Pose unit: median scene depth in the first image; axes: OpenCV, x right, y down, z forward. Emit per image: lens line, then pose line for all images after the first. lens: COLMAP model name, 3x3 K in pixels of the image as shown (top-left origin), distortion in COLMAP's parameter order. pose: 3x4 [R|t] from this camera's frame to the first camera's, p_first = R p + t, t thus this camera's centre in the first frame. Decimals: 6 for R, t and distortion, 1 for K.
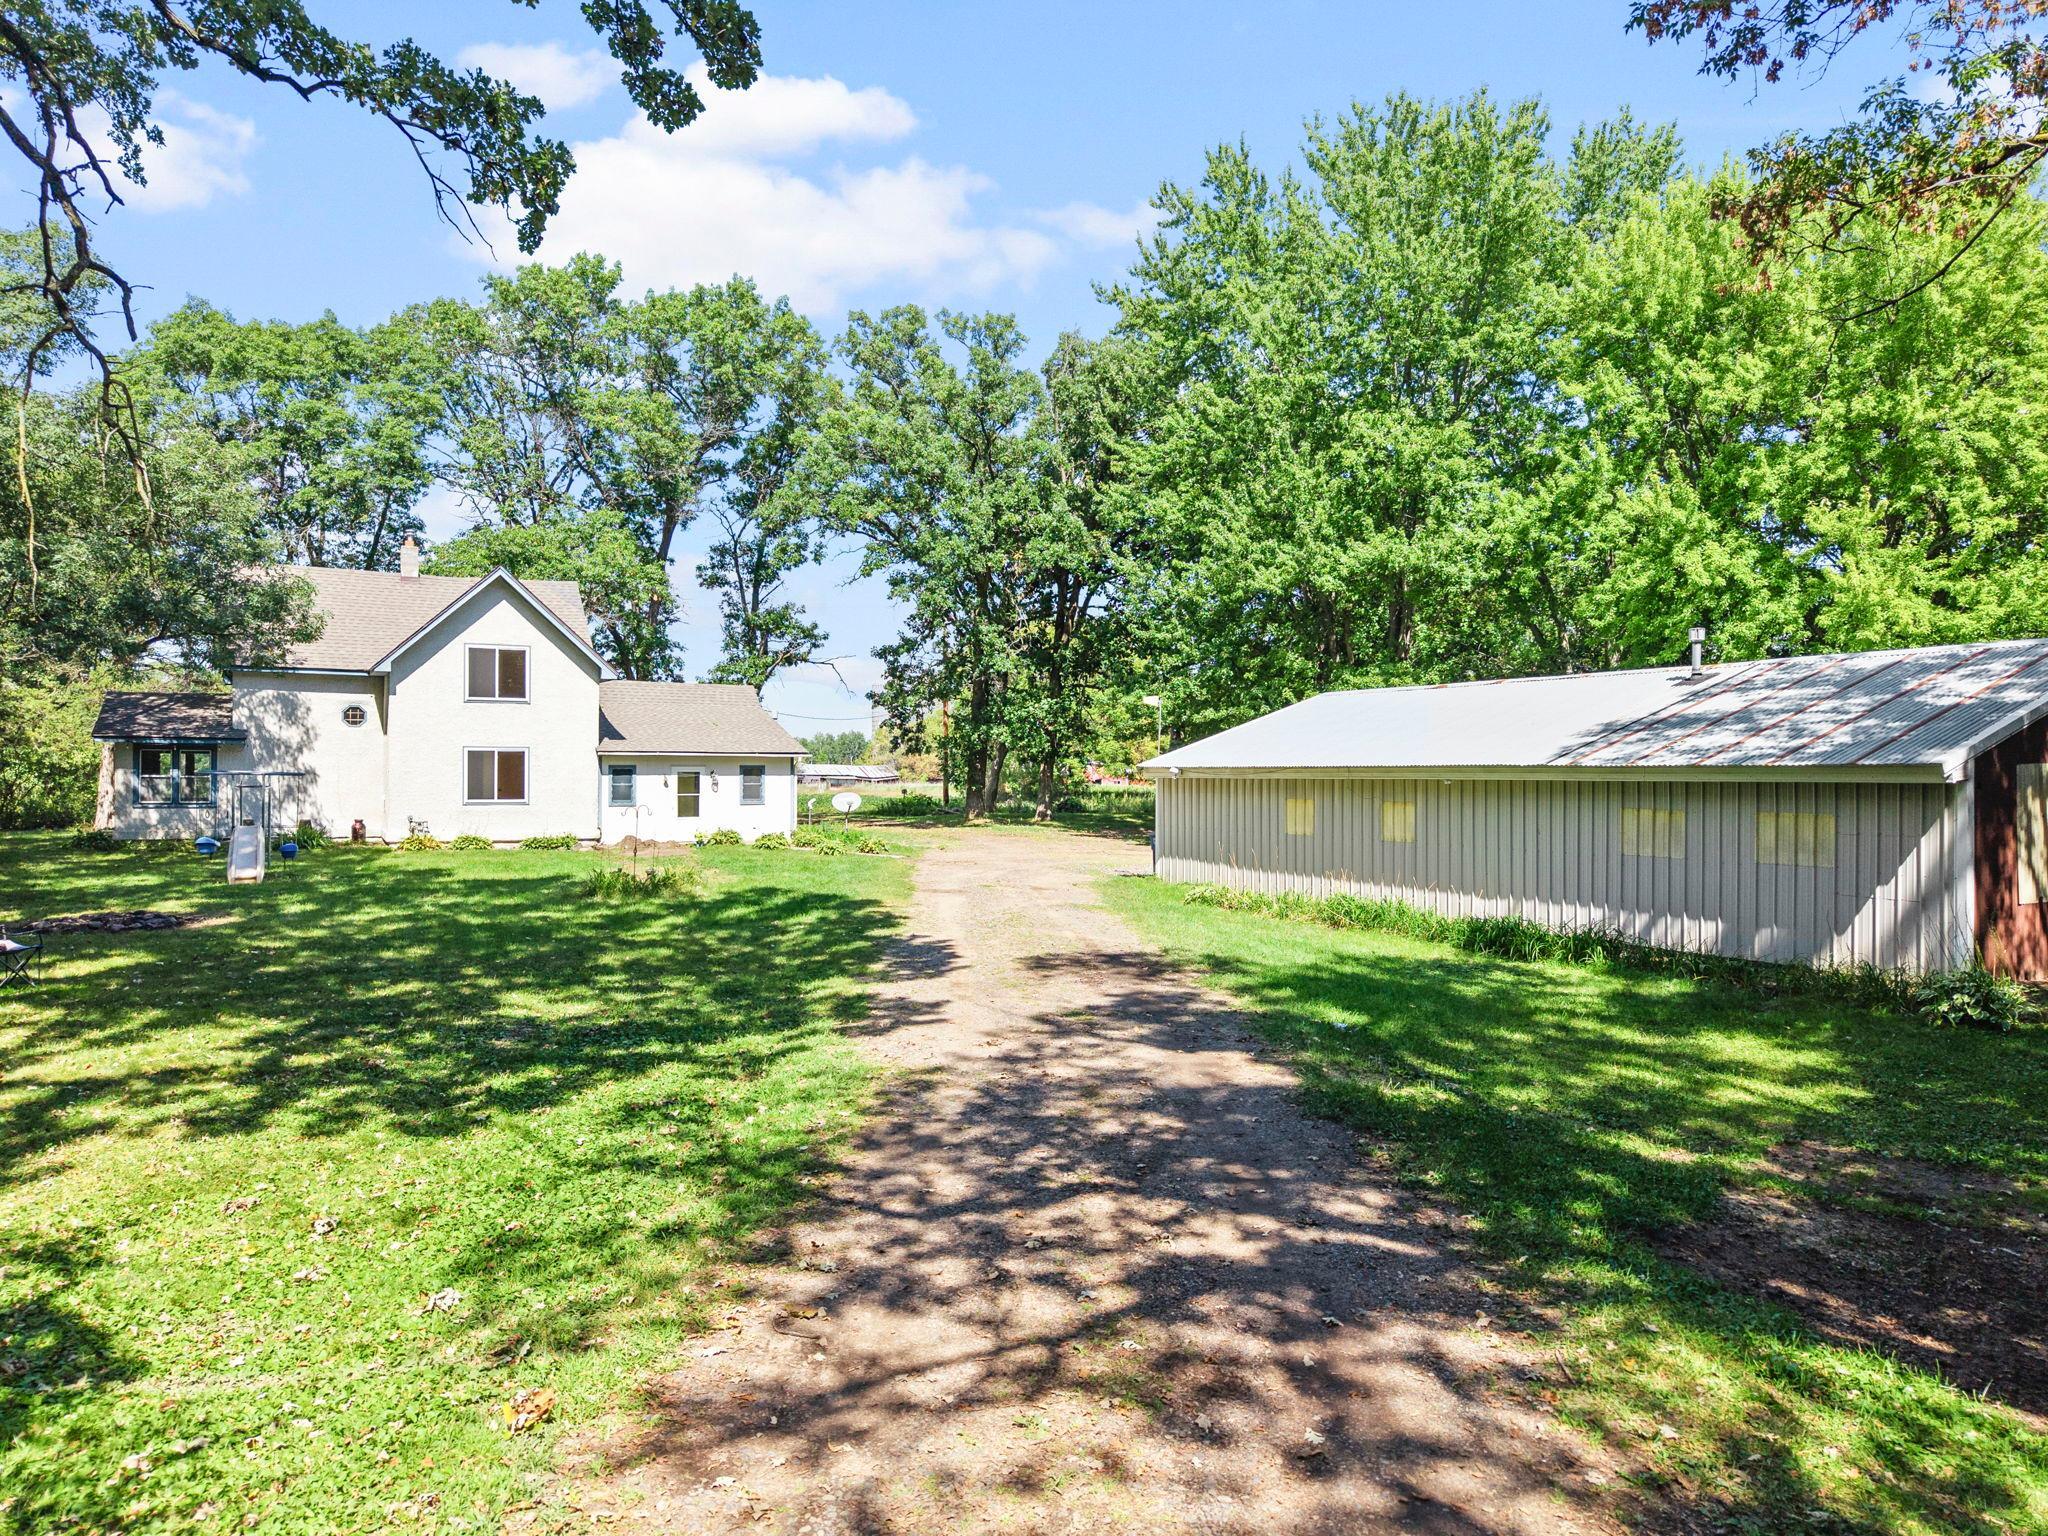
lens RADIAL K [[1400.3, 0, 1024.0], [0, 1400.3, 768.0], [0, 0, 1]] dist [0.100133, -0.140133]
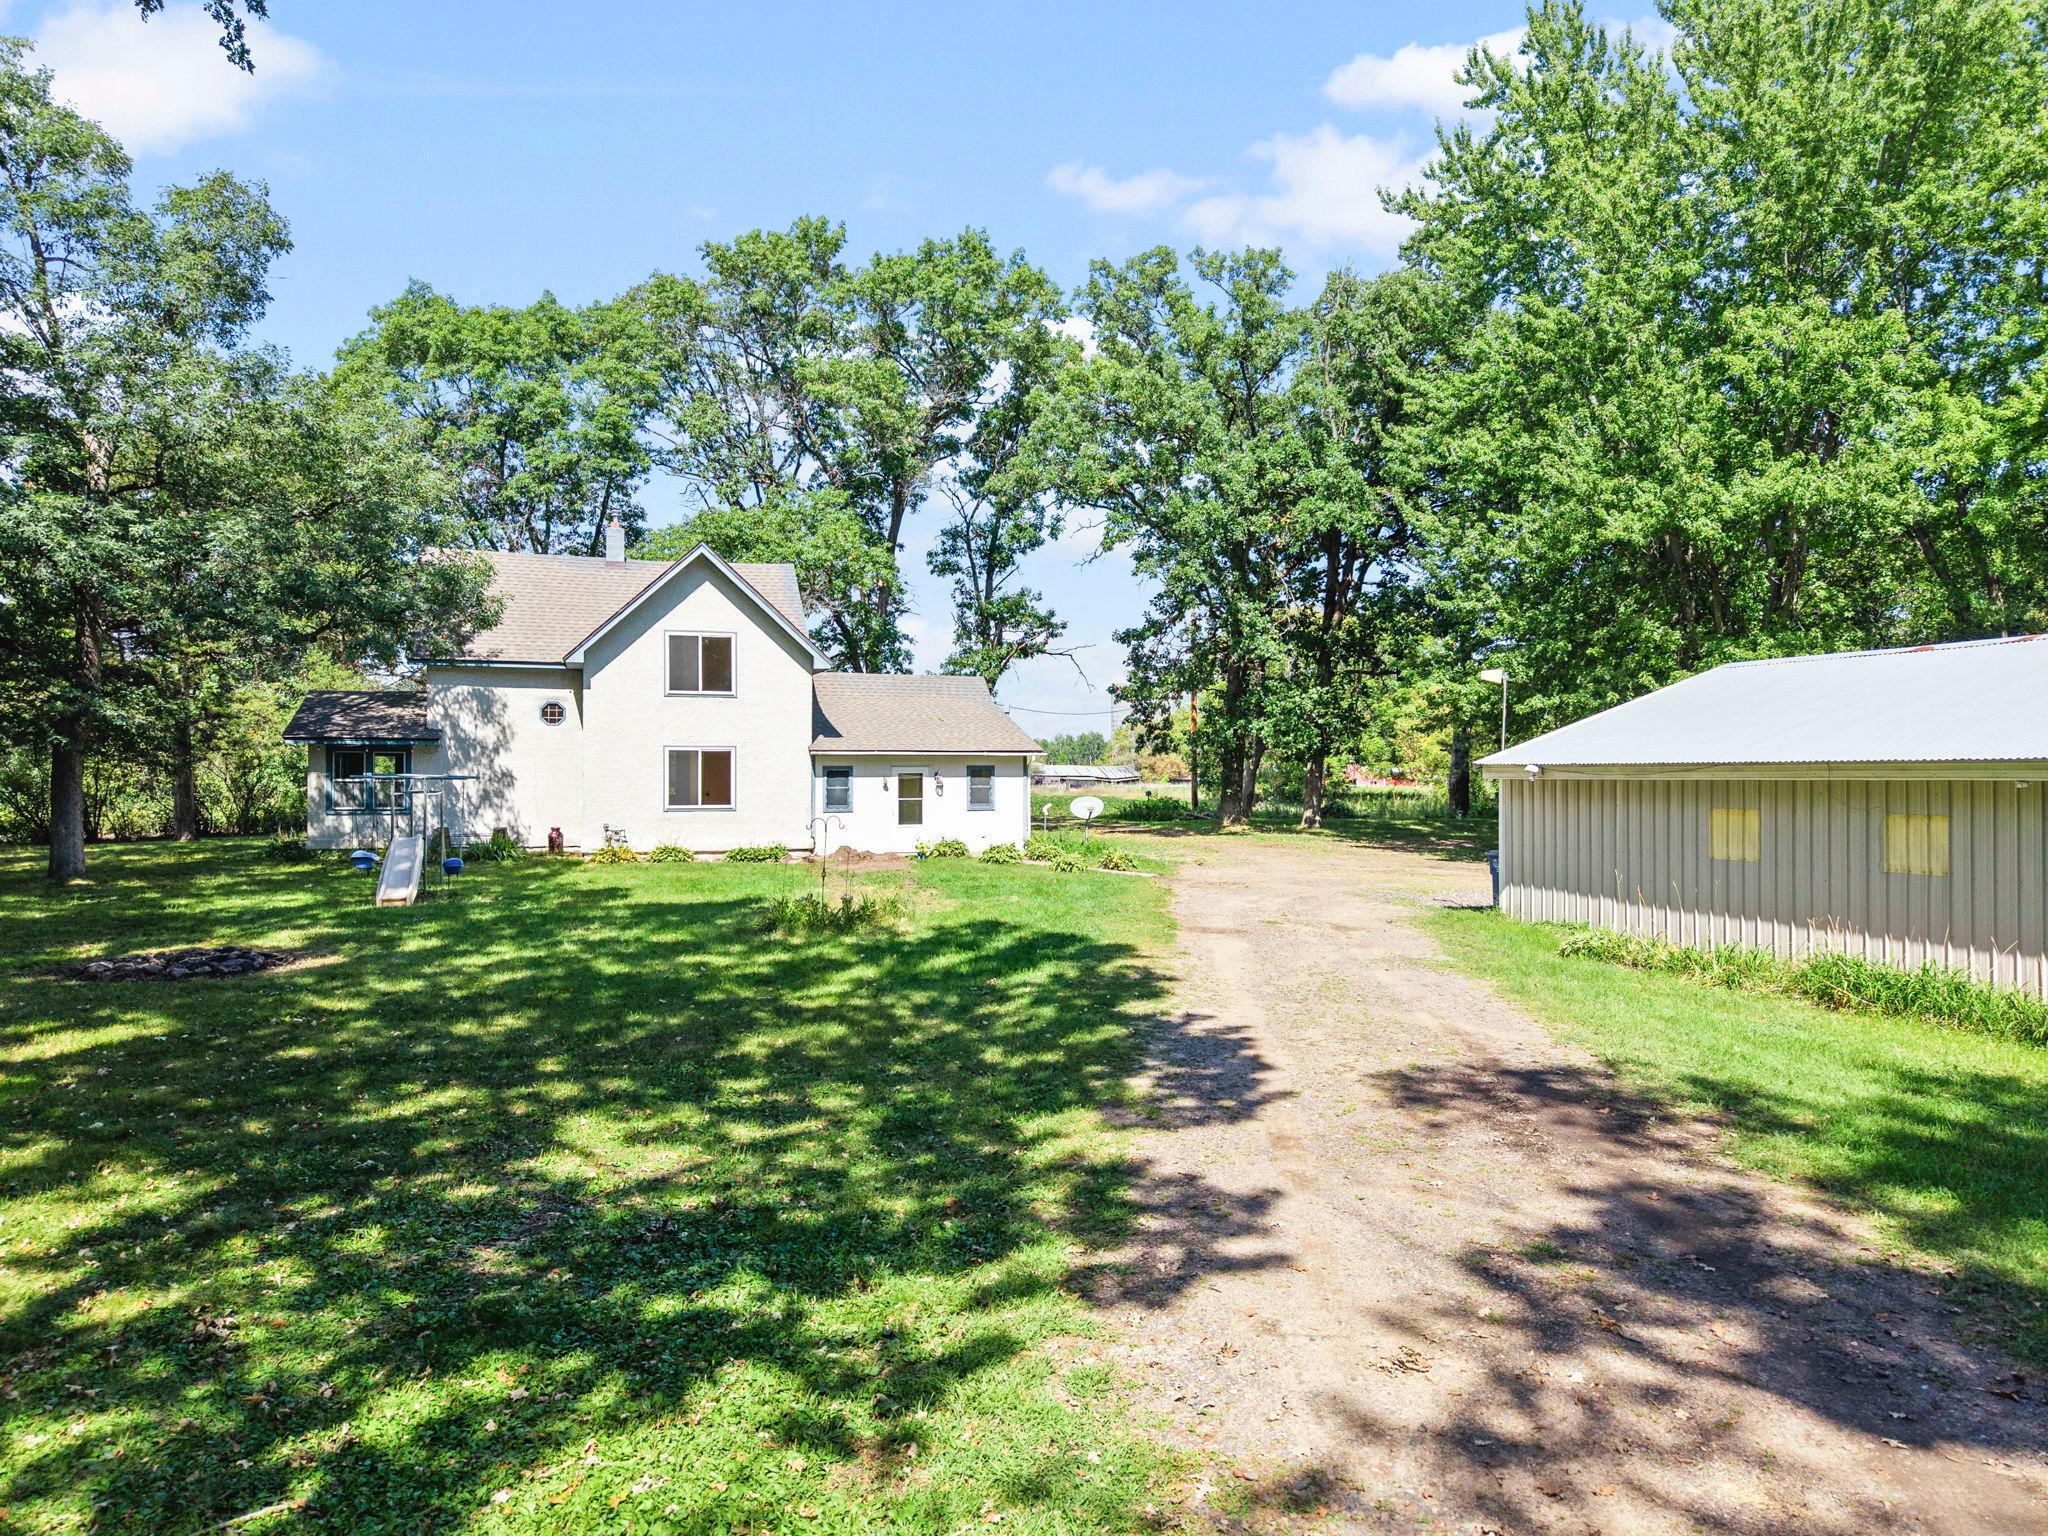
lens RADIAL K [[1400.3, 0, 1024.0], [0, 1400.3, 768.0], [0, 0, 1]] dist [0.100133, -0.140133]
pose [[0.985479, -0.004115, -0.169750, -0.018415], [0.004042, 0.999992, -0.000779, 0.000255], [0.169752, 0.000082, 0.985487, 0.141322]]
